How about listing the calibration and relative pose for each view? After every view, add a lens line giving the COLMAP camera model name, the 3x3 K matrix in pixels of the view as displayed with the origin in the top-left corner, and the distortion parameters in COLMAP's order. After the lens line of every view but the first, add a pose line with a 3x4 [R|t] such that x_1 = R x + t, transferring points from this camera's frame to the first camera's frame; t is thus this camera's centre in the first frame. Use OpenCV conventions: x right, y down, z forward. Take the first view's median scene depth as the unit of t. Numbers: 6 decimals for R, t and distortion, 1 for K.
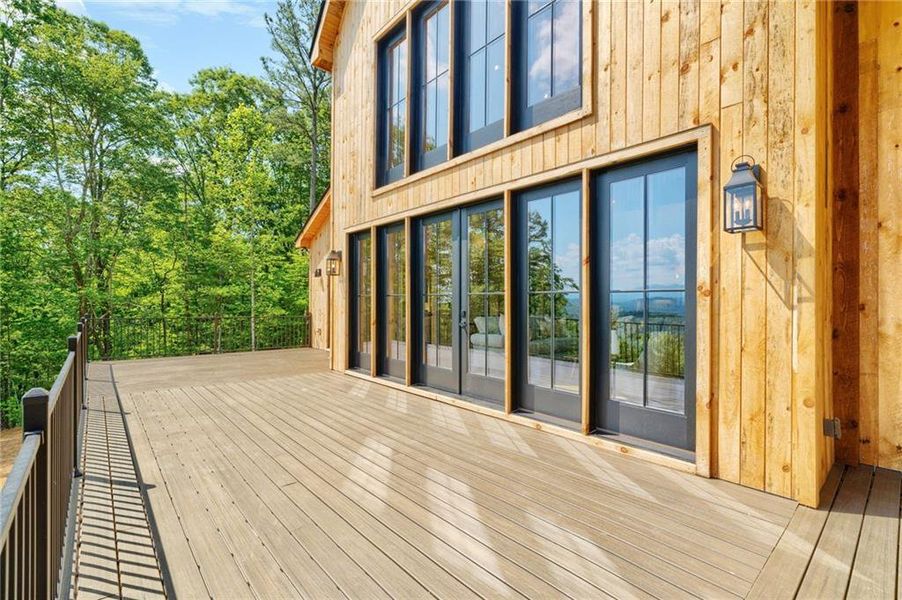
lens RADIAL K [[408.8, 0, 456.8], [0, 408.8, 301.4], [0, 0, 1]] dist [0.001896, 0.000944]
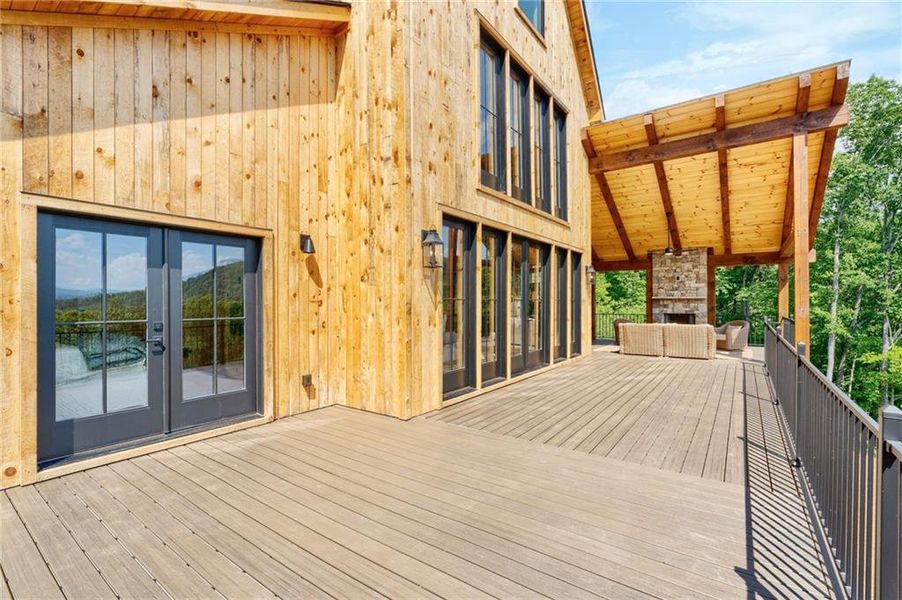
lens RADIAL K [[408.8, 0, 452.4], [0, 408.8, 302.7], [0, 0, 1]] dist [0.001896, 0.000944]
pose [[-0.225590, -0.005675, 0.974206, -1.581926], [-0.002128, 0.999984, 0.005332, -0.030505], [-0.974220, -0.000870, -0.225598, 1.903993]]
